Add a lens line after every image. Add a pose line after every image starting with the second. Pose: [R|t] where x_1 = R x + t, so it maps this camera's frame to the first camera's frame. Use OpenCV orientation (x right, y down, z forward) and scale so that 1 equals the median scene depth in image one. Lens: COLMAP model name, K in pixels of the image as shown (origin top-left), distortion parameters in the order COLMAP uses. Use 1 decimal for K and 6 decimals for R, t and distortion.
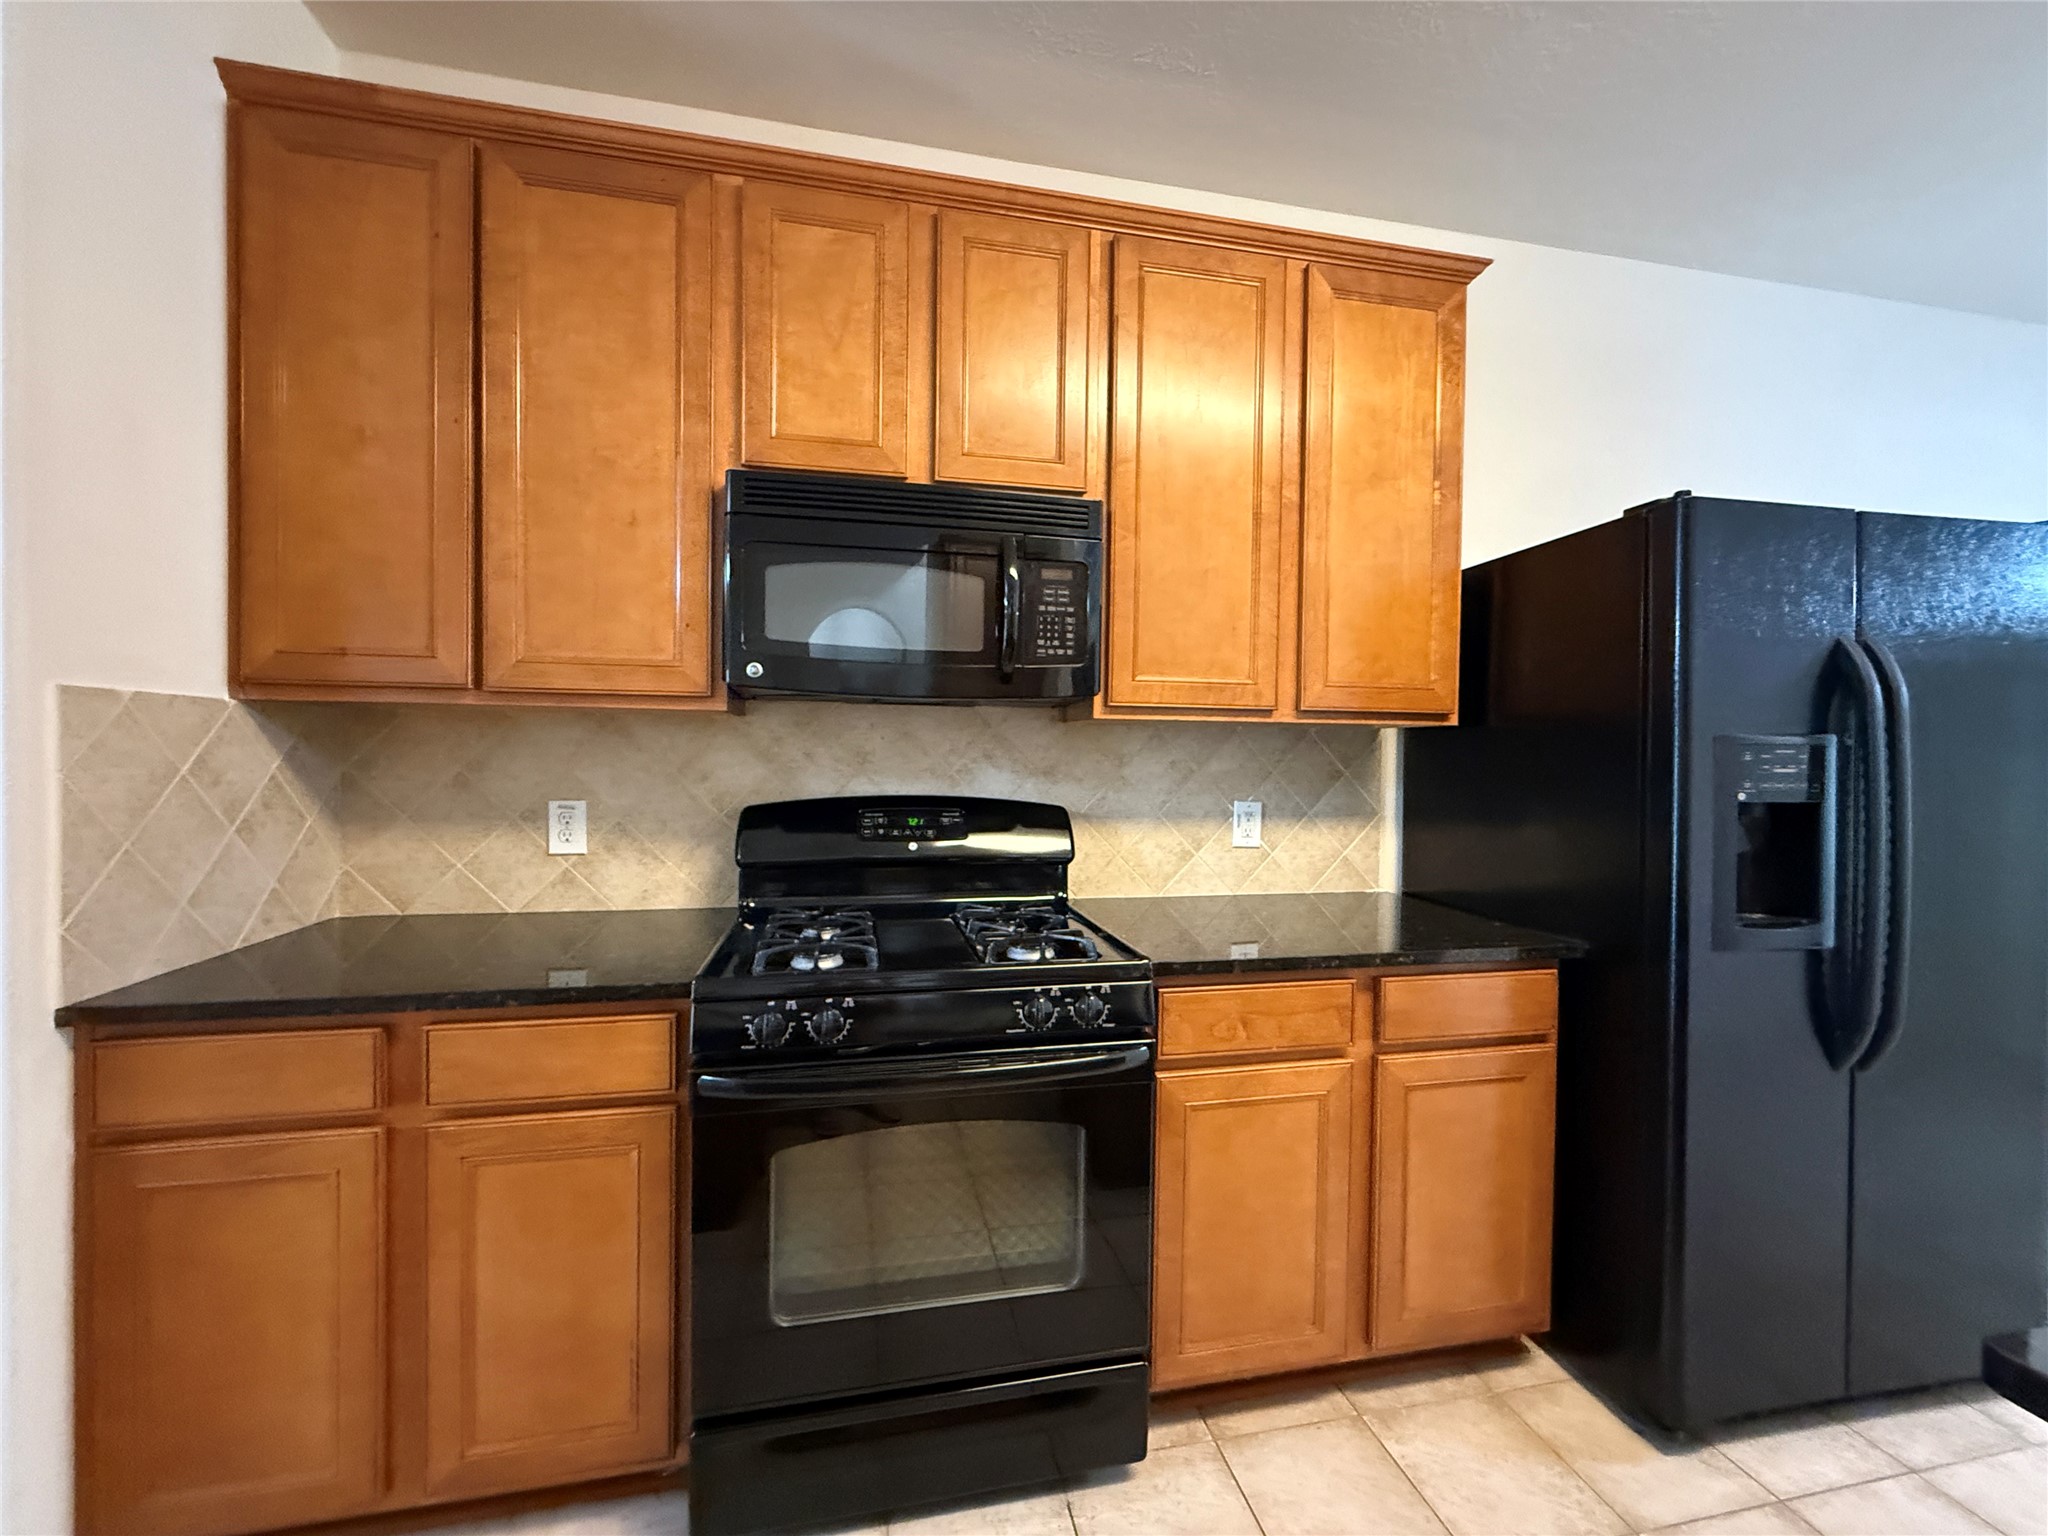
lens RADIAL K [[817.0, 0, 1020.3], [0, 817.0, 766.7], [0, 0, 1]] dist [-0.001796, 0.000661]
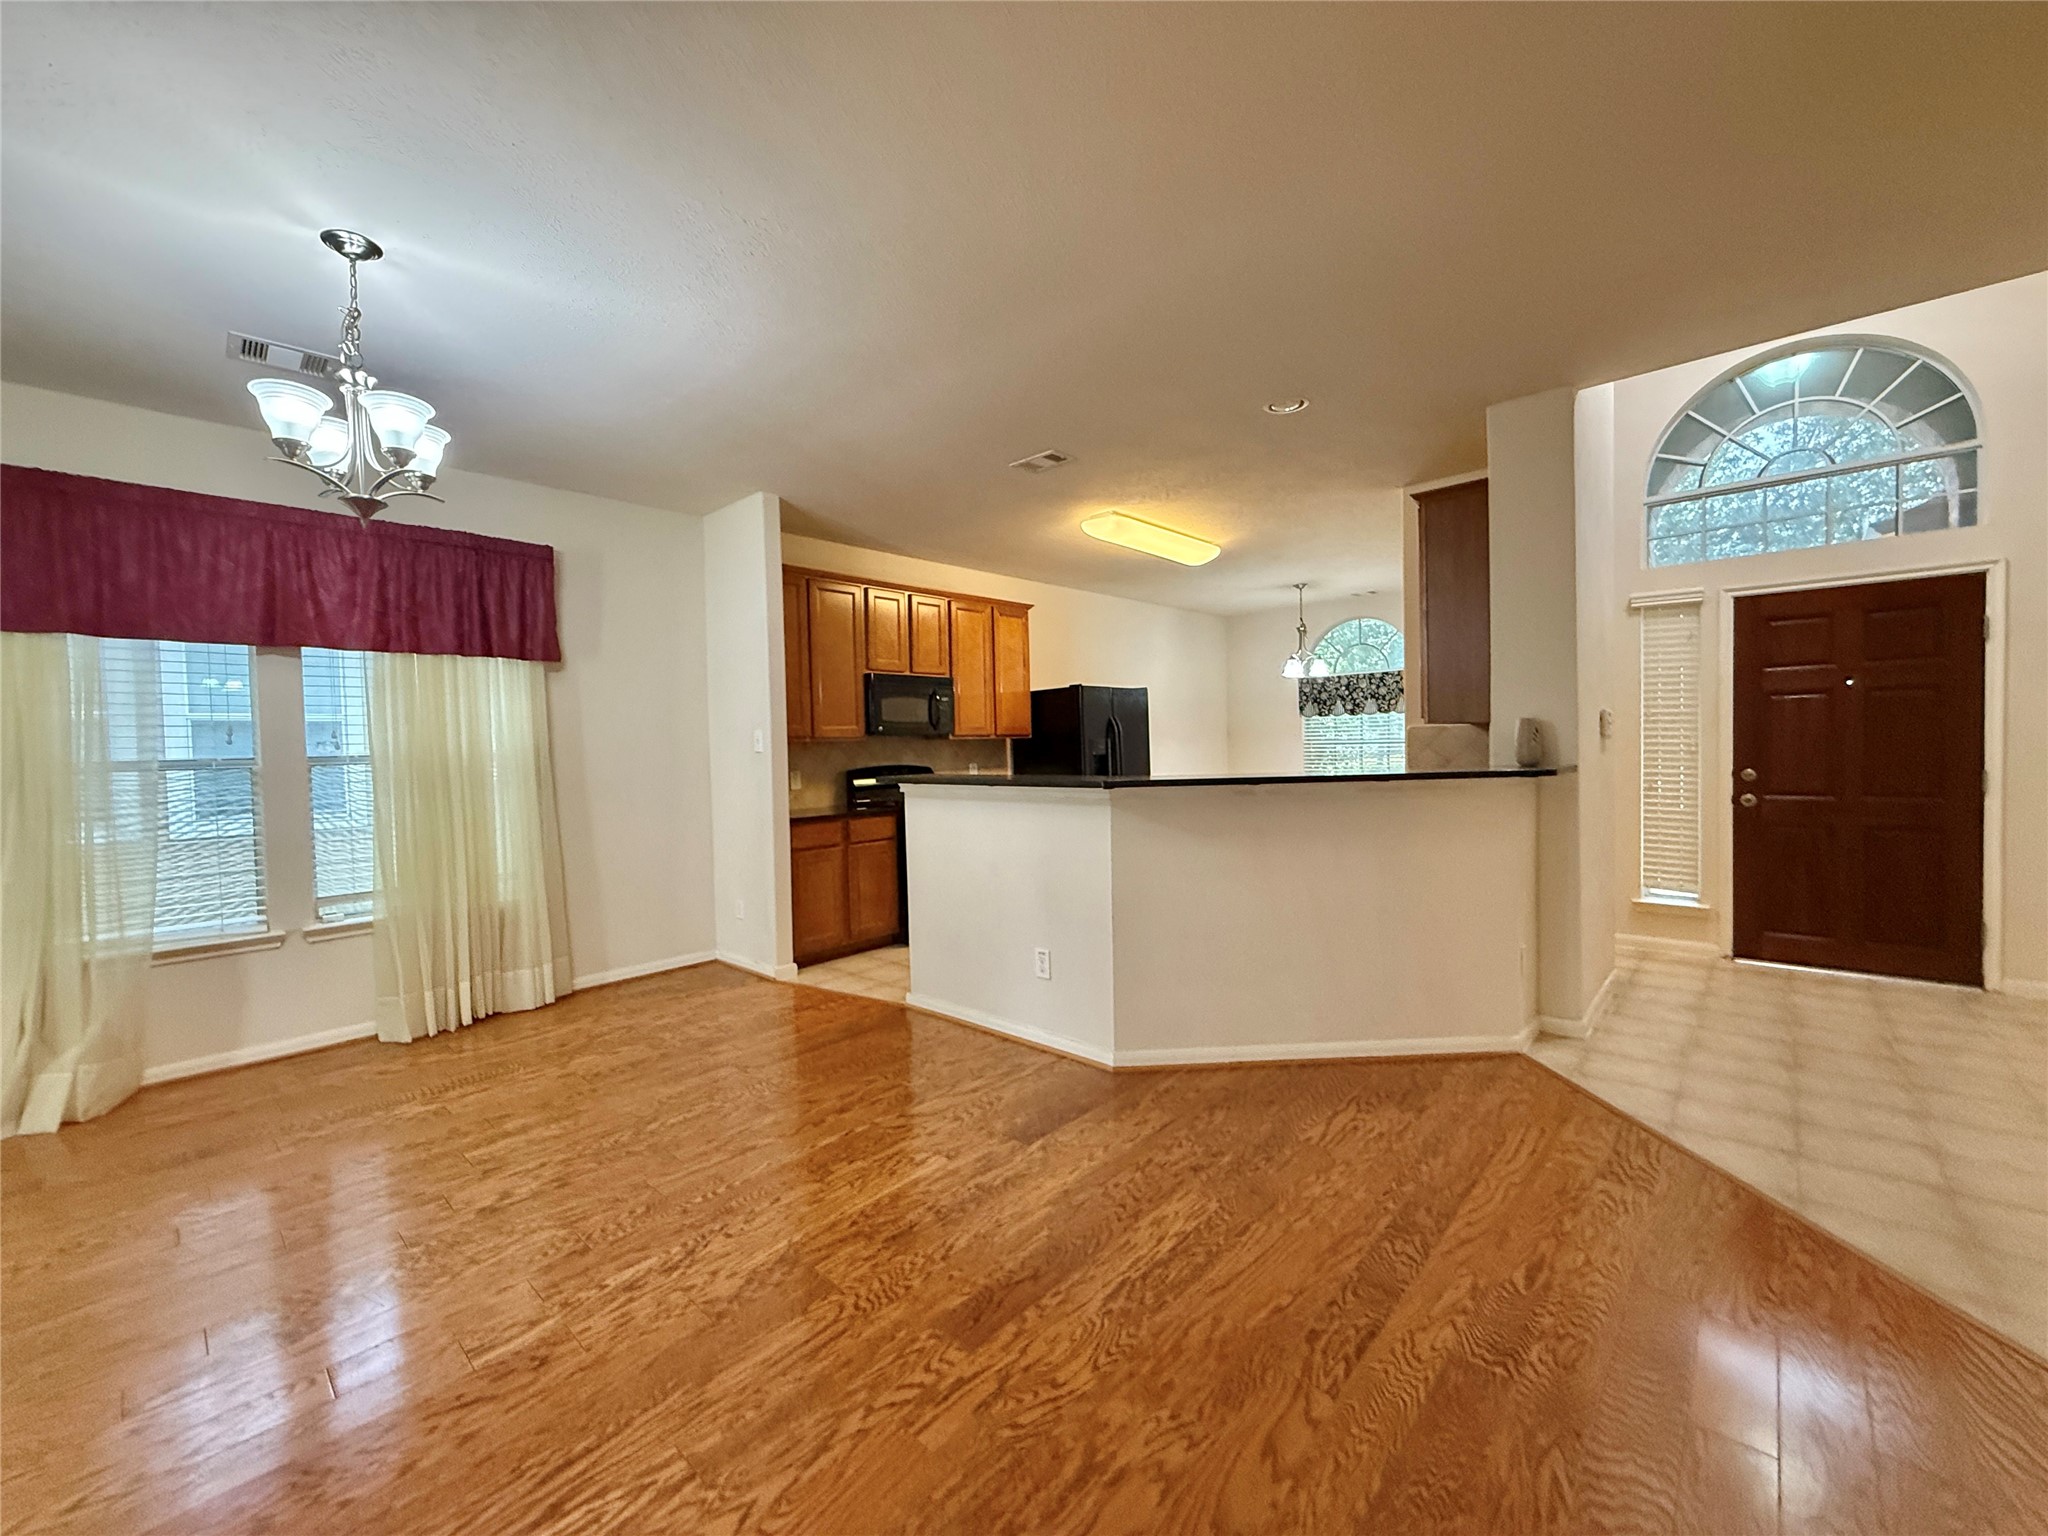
lens RADIAL K [[817.0, 0, 1020.3], [0, 817.0, 766.7], [0, 0, 1]] dist [-0.001796, 0.000661]
pose [[0.814072, -0.048372, 0.578745, -1.737884], [0.047525, 0.998732, 0.016625, 0.012127], [-0.578816, 0.013971, 0.815339, -2.055625]]
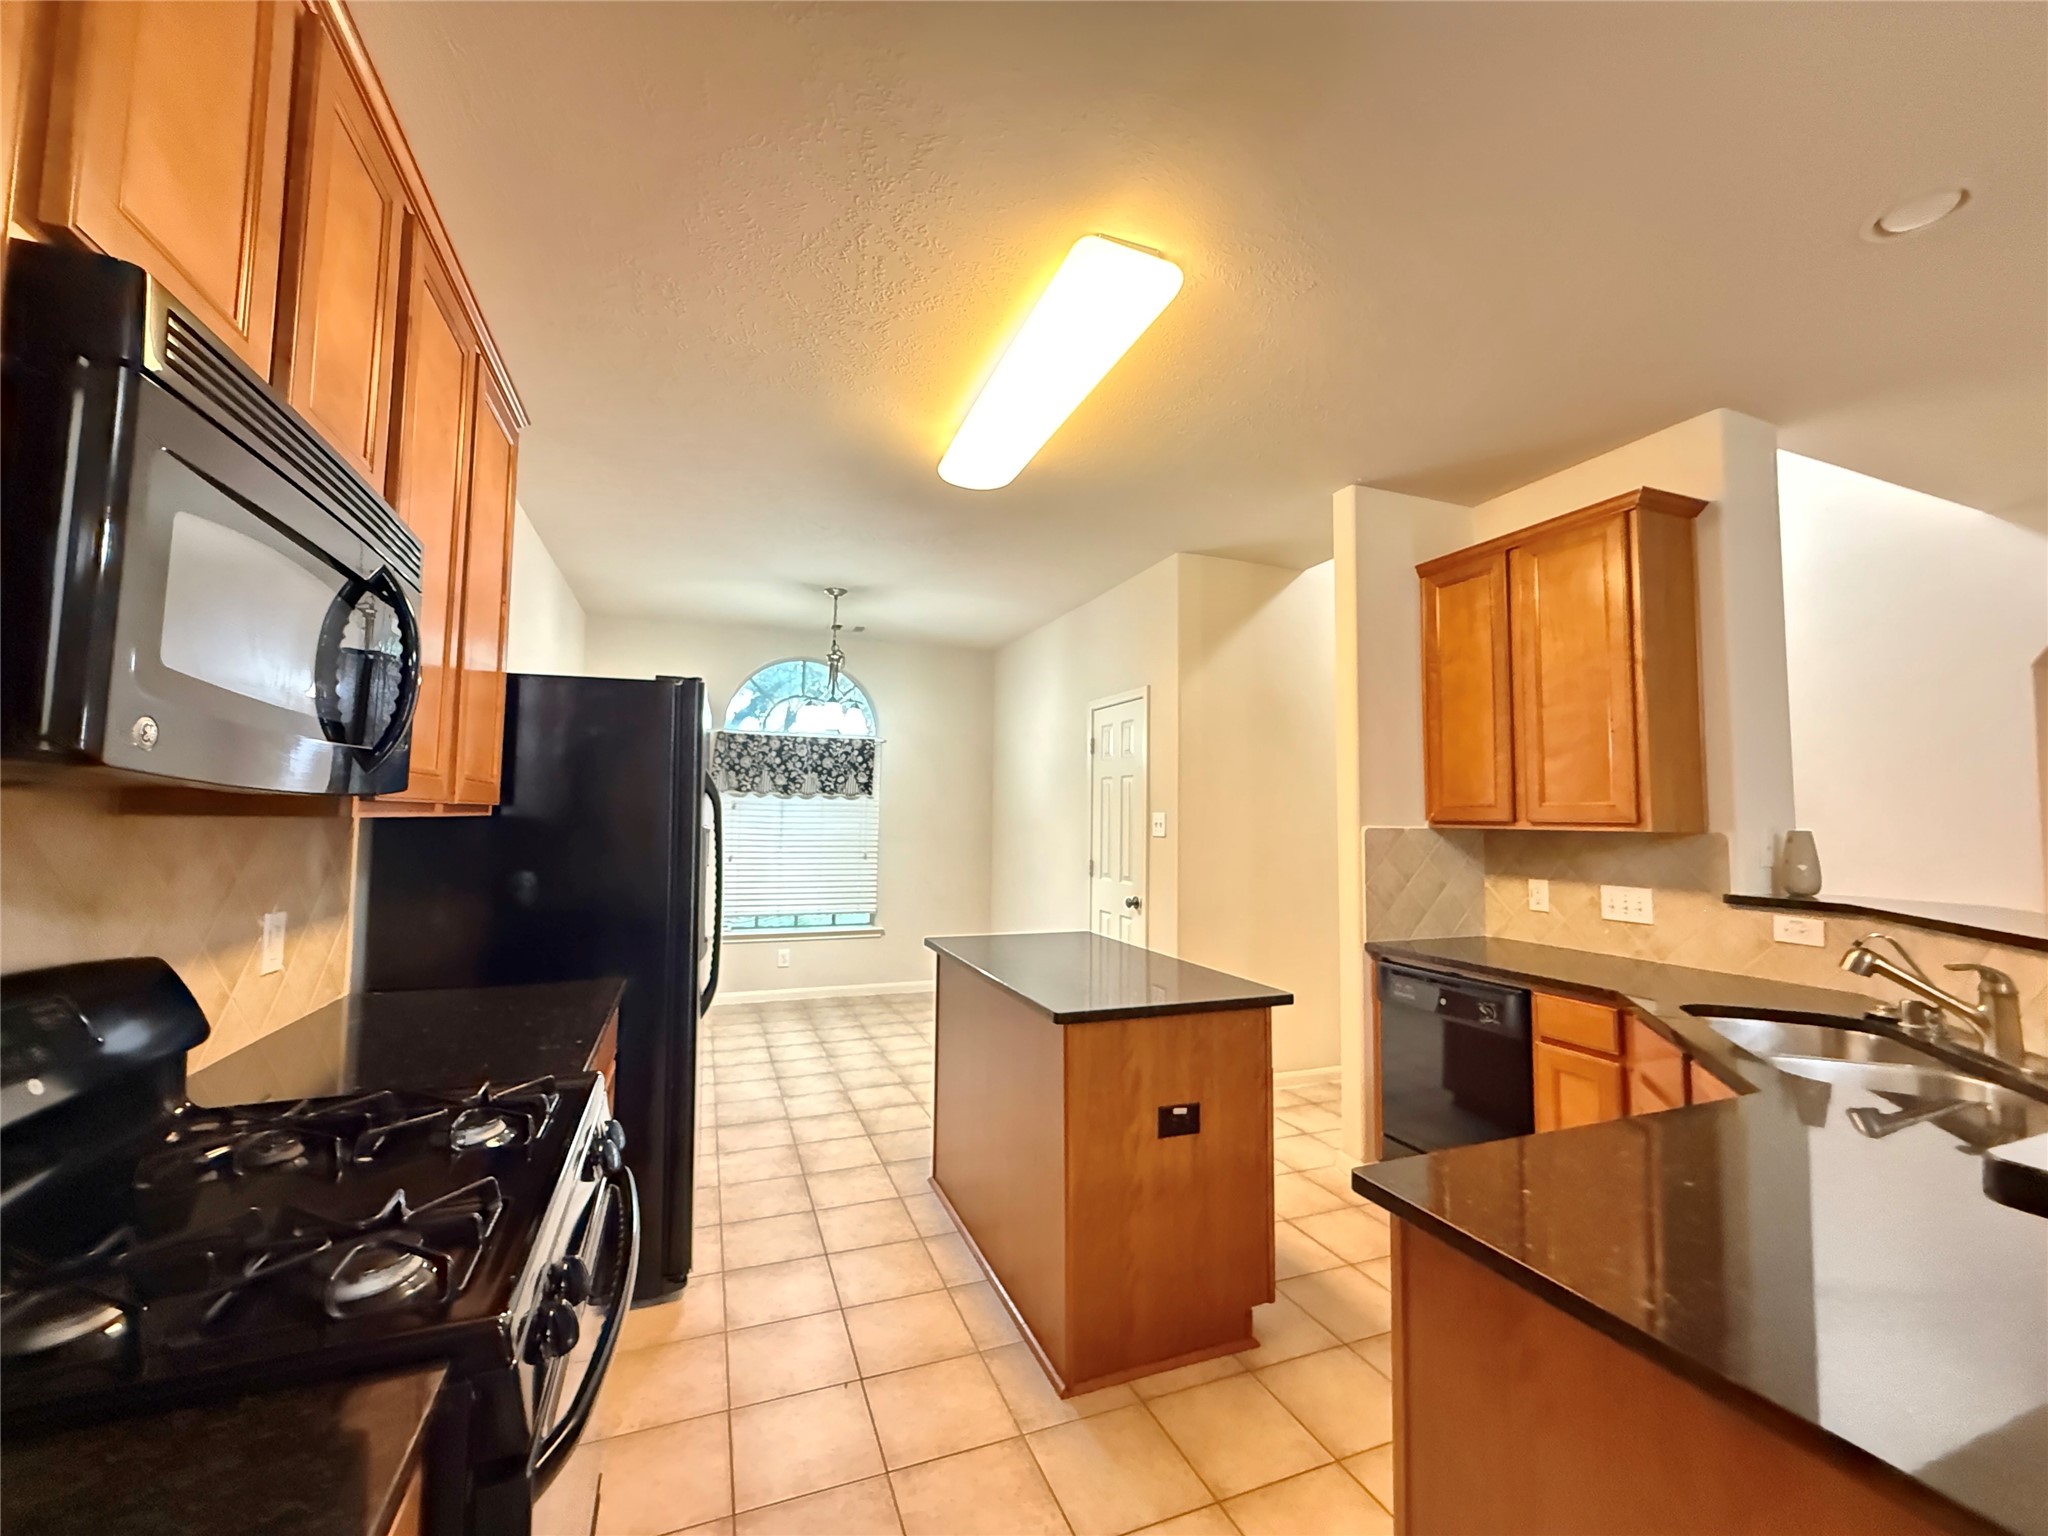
lens RADIAL K [[817.0, 0, 1020.3], [0, 817.0, 766.7], [0, 0, 1]] dist [-0.001796, 0.000661]
pose [[-0.165662, 0.048067, 0.985010, -0.773766], [0.005802, 0.998842, -0.047767, -0.068557], [-0.986165, -0.002198, -0.165749, 0.556360]]
